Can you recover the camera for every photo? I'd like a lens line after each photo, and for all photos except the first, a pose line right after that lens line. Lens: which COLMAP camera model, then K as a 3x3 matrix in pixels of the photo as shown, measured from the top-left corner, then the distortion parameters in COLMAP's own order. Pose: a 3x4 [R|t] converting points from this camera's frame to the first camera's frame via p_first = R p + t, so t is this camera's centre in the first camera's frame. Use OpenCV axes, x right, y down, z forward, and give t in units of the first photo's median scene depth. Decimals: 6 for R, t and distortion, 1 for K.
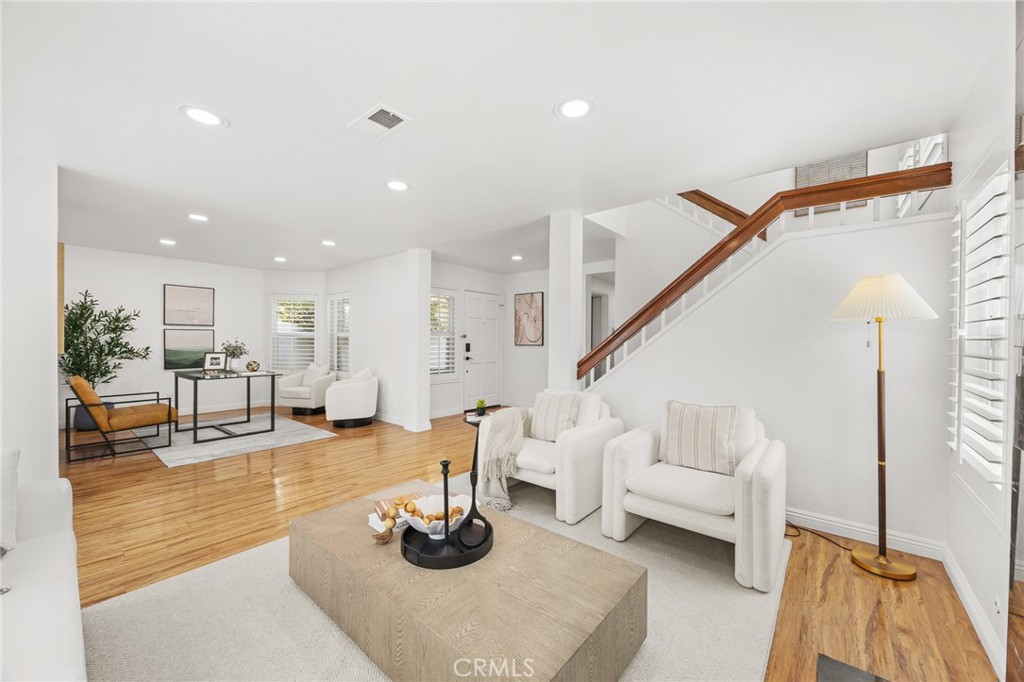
lens RADIAL K [[385.7, 0, 516.2], [0, 385.7, 341.7], [0, 0, 1]] dist [-0.003925, 0.000324]
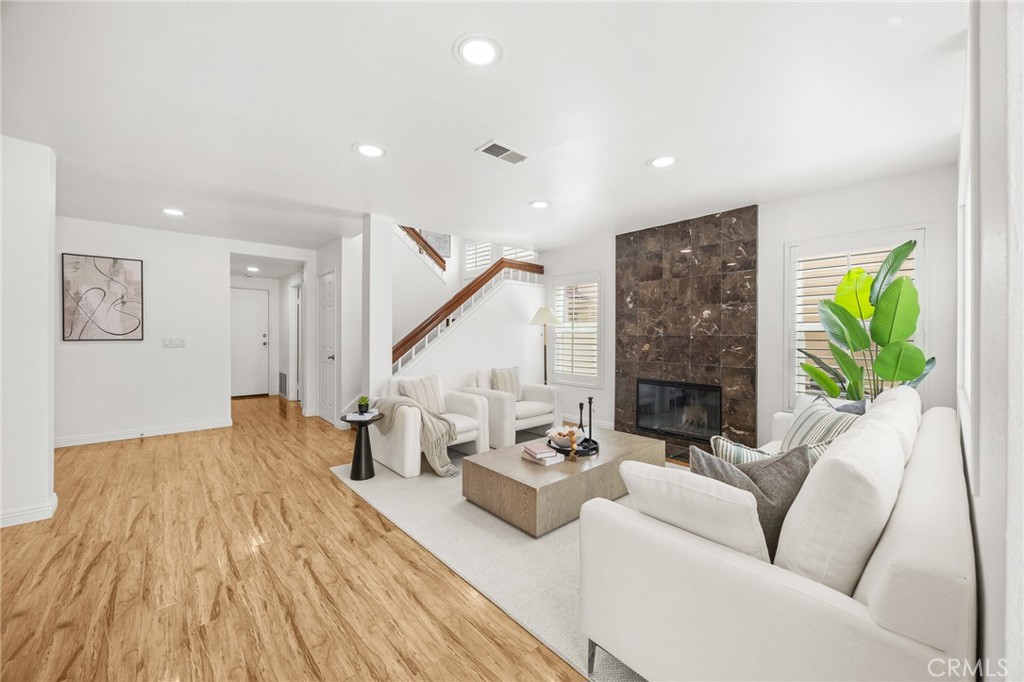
lens RADIAL K [[385.7, 0, 509.5], [0, 385.7, 336.5], [0, 0, 1]] dist [-0.003925, 0.000324]
pose [[0.166203, -0.015055, 0.985977, -0.537371], [-0.000260, 0.999883, 0.015311, -0.006546], [-0.986091, -0.002801, 0.166180, 0.272011]]
